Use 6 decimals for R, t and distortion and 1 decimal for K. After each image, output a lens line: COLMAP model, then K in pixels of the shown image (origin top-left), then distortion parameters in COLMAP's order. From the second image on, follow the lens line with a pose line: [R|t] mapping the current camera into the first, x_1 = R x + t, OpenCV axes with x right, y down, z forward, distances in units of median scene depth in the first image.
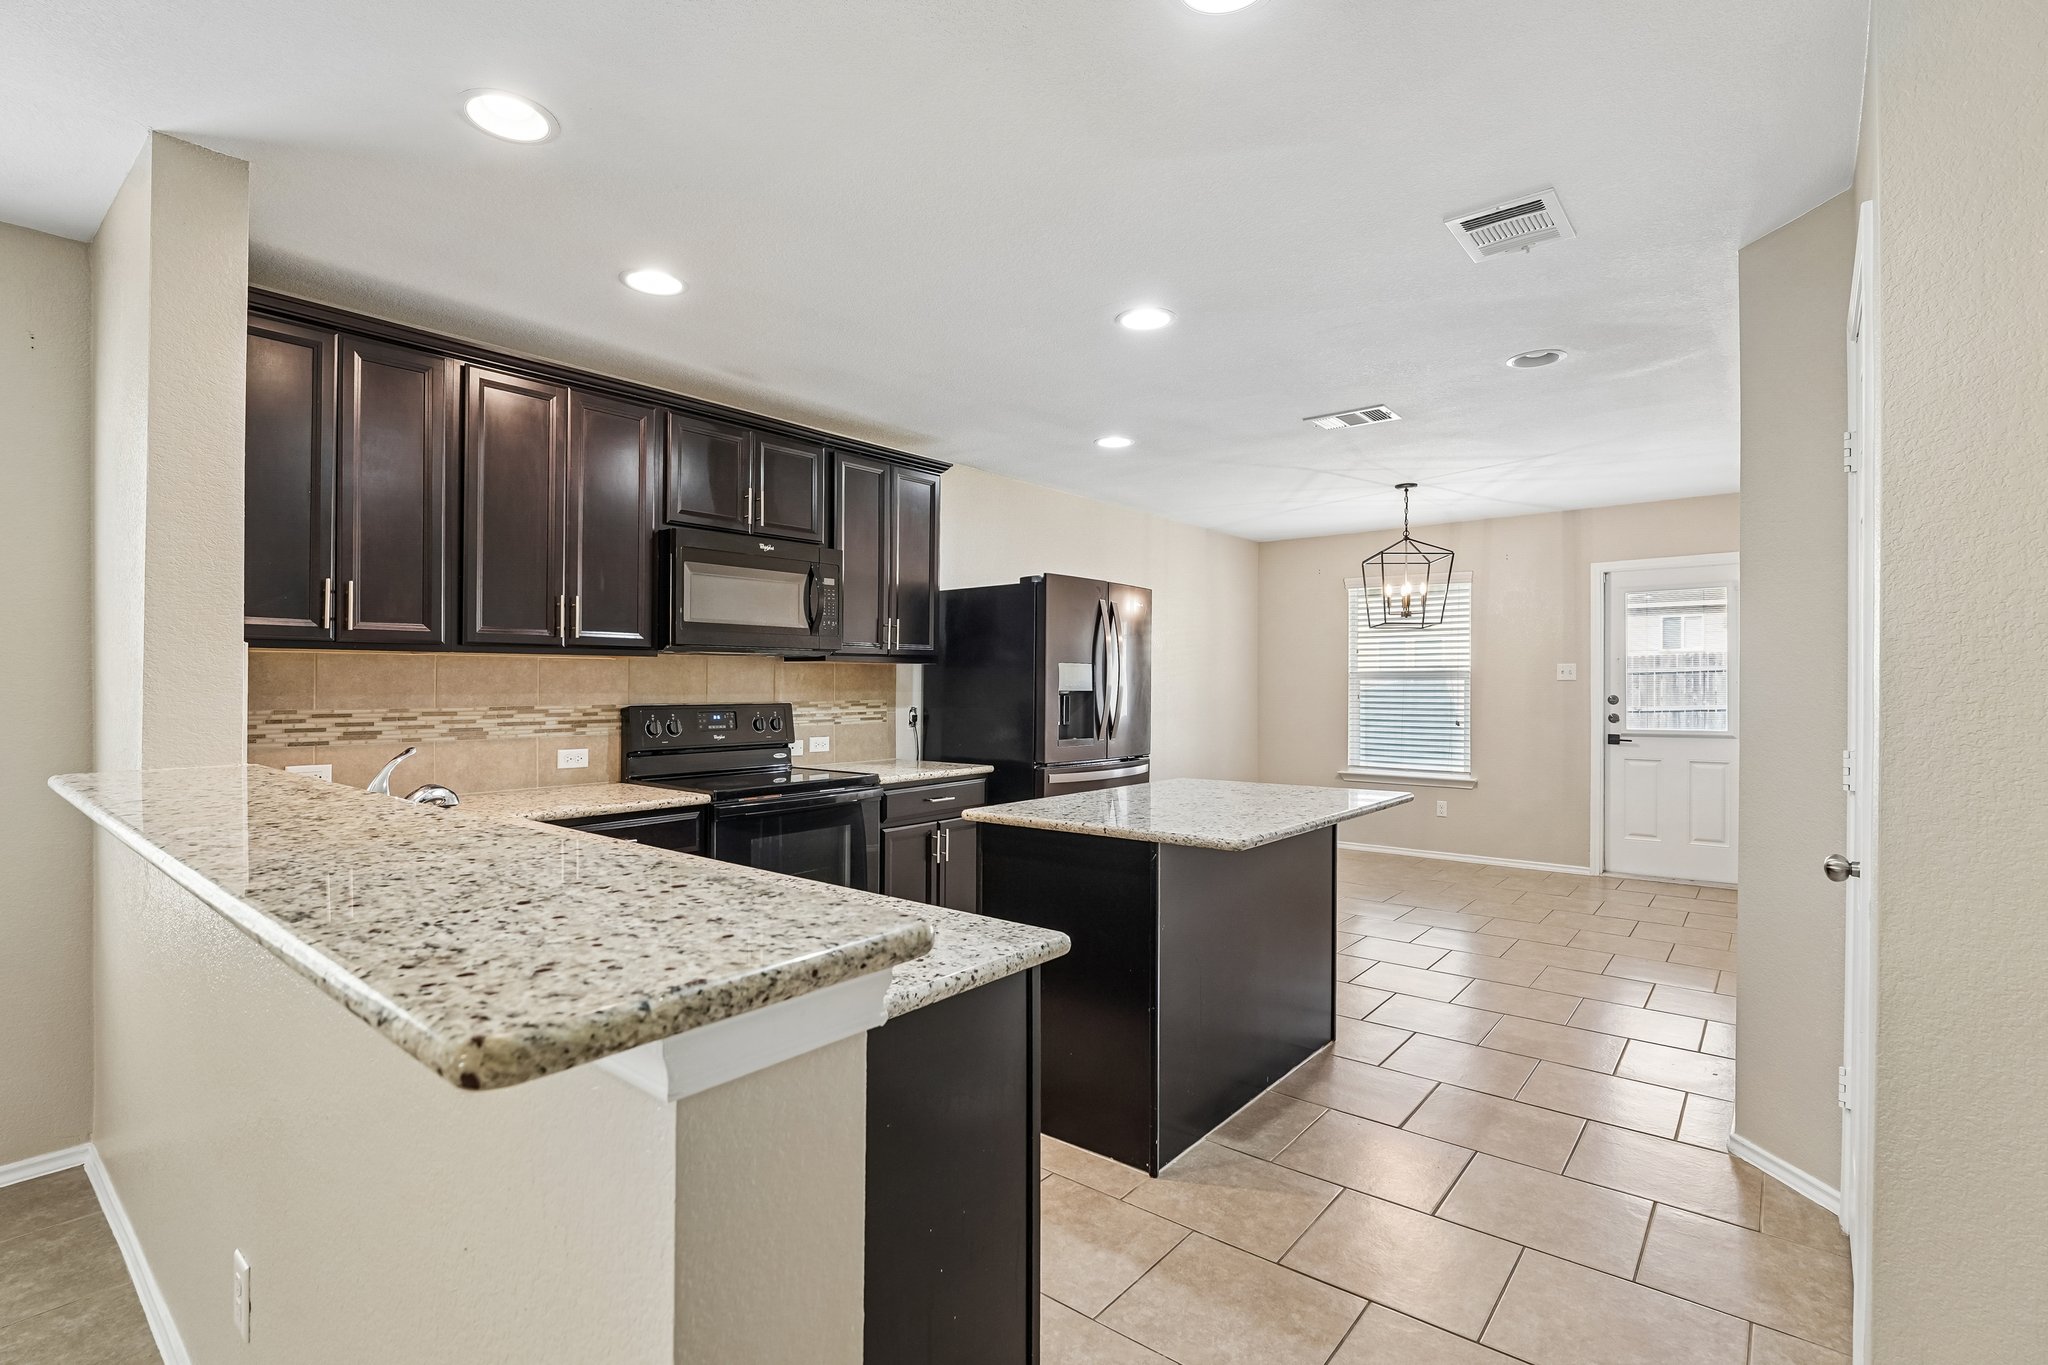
lens RADIAL K [[949.5, 0, 1013.2], [0, 949.5, 689.4], [0, 0, 1]] dist [-0.019449, 0.000168]
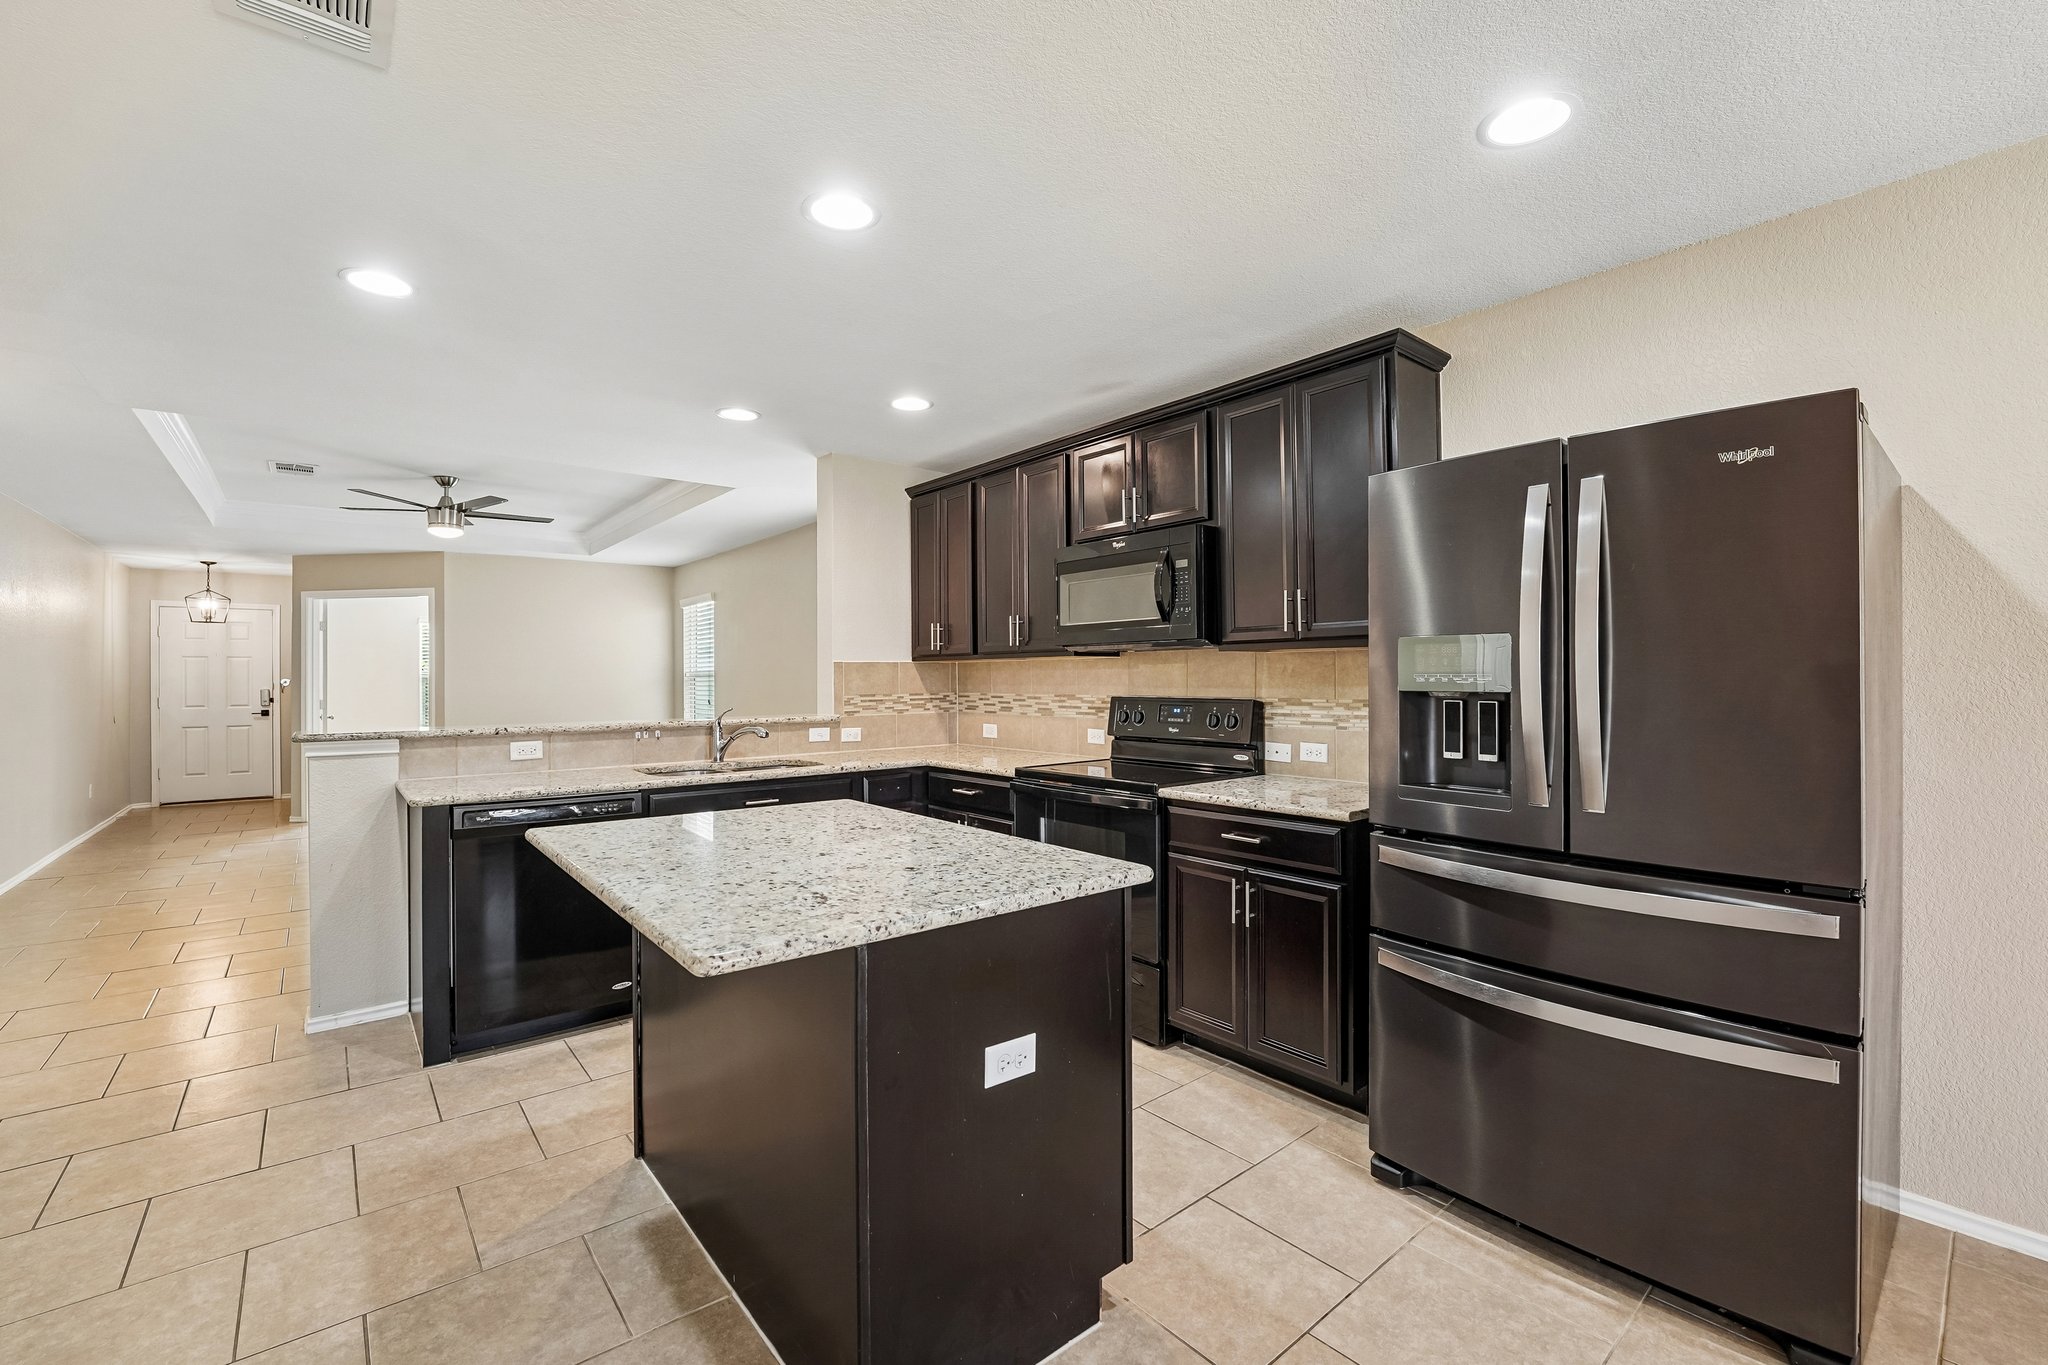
lens RADIAL K [[846.6, 0, 1024.0], [0, 846.6, 682.5], [0, 0, 1]] dist [-0.003374, 0.000031]
pose [[-0.188209, 0.005726, -0.982112, 0.678839], [0.000243, 0.999983, 0.005783, -0.006963], [0.982129, 0.000850, -0.188207, 1.102842]]
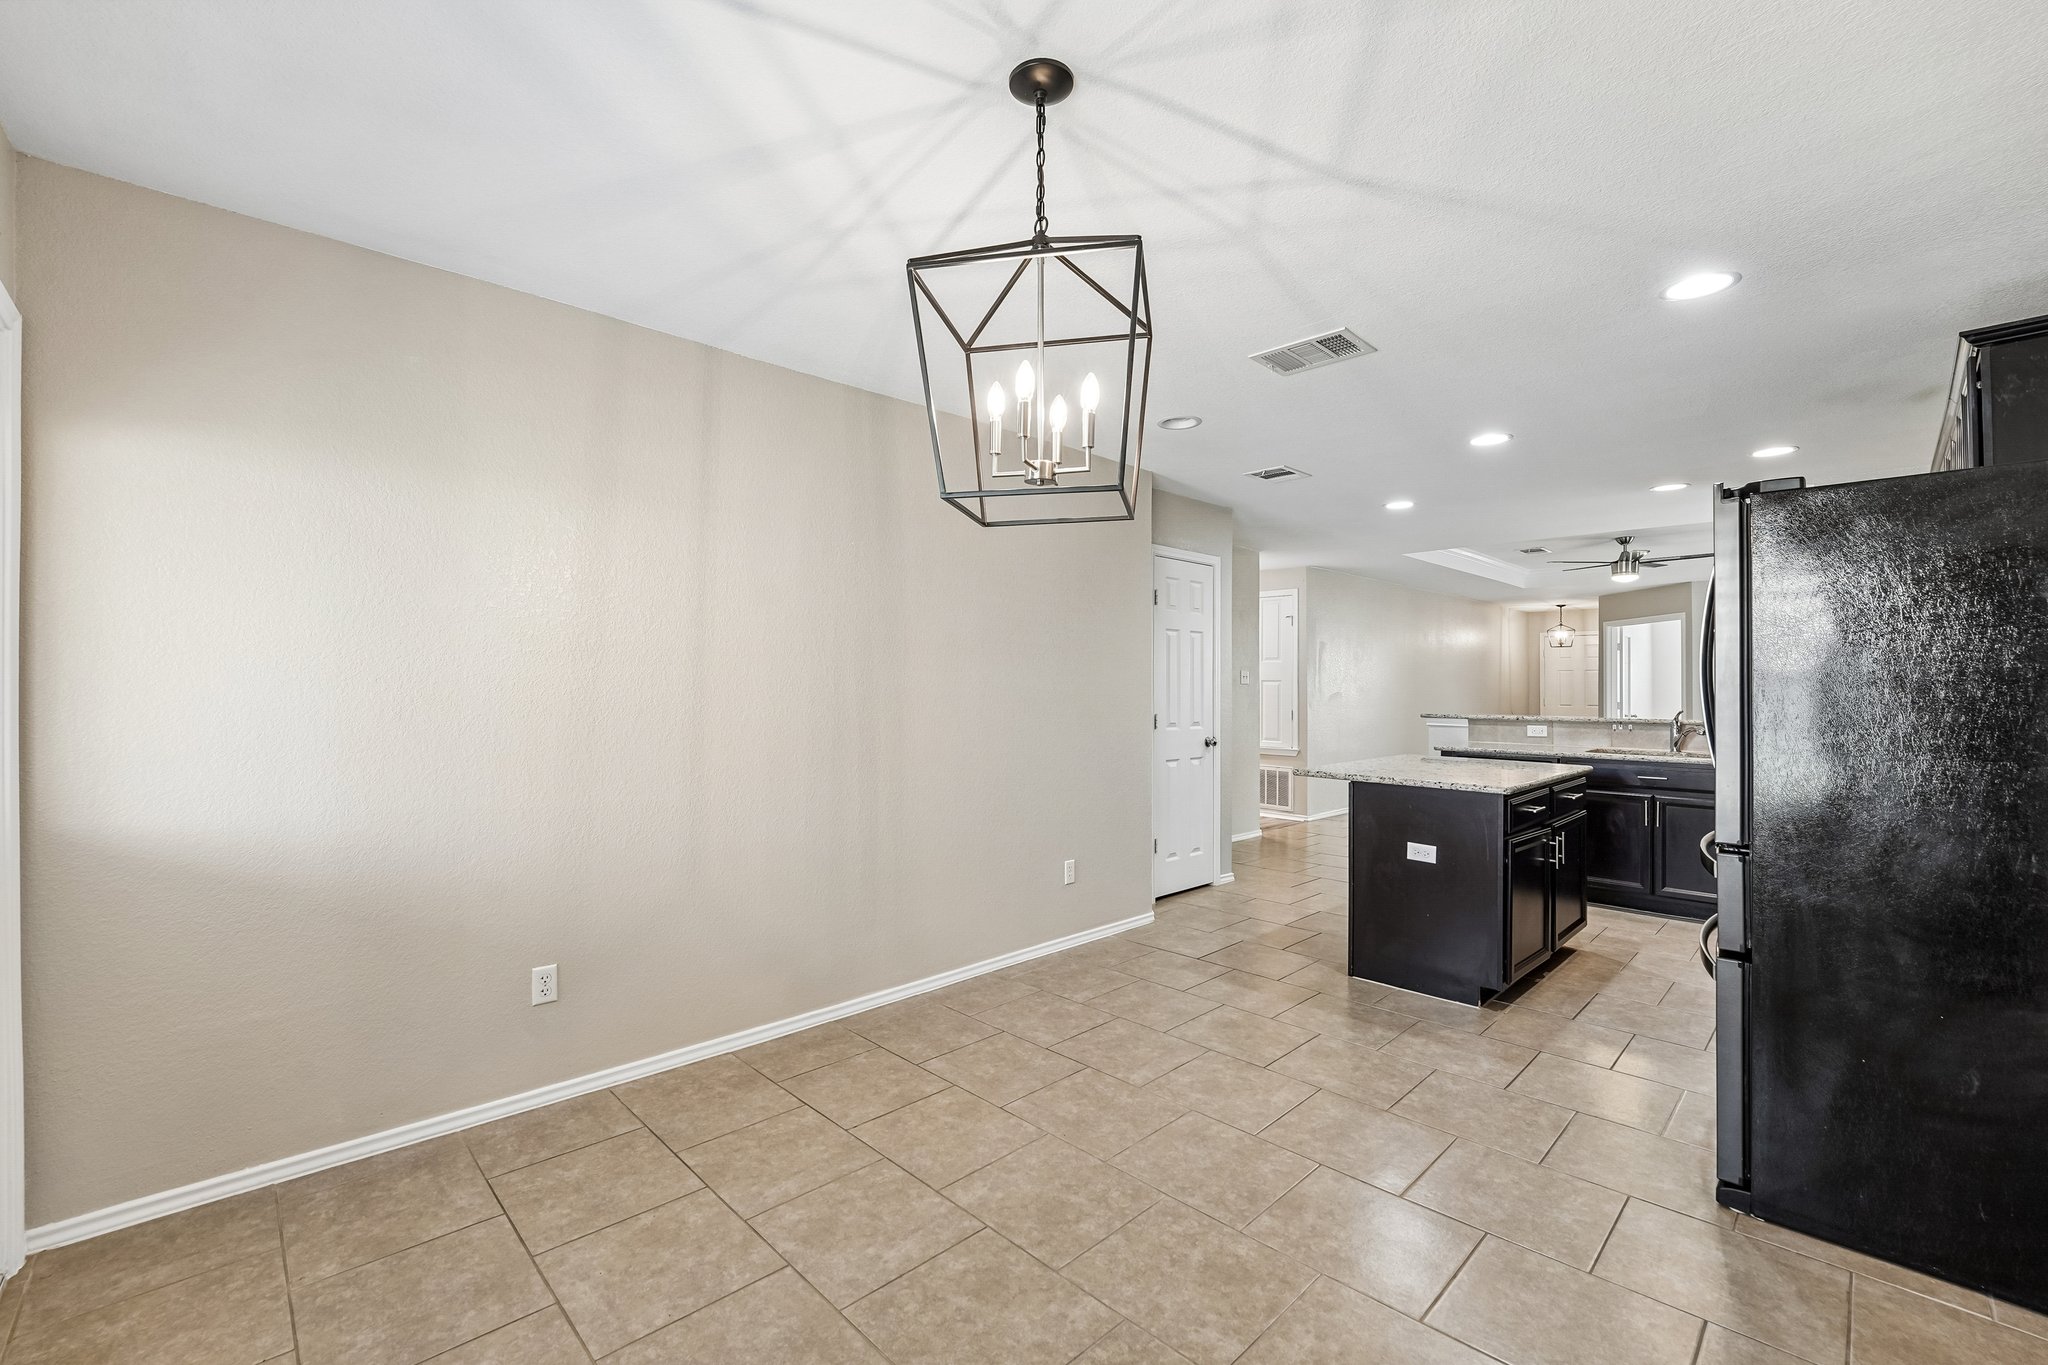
lens RADIAL K [[857.5, 0, 1014.7], [0, 857.5, 679.3], [0, 0, 1]] dist [-0.030769, 0.004481]
pose [[-0.994147, -0.002734, 0.108000, 0.628429], [-0.003052, 0.999991, -0.002783, -0.012147], [-0.107991, -0.003096, -0.994147, 2.048473]]
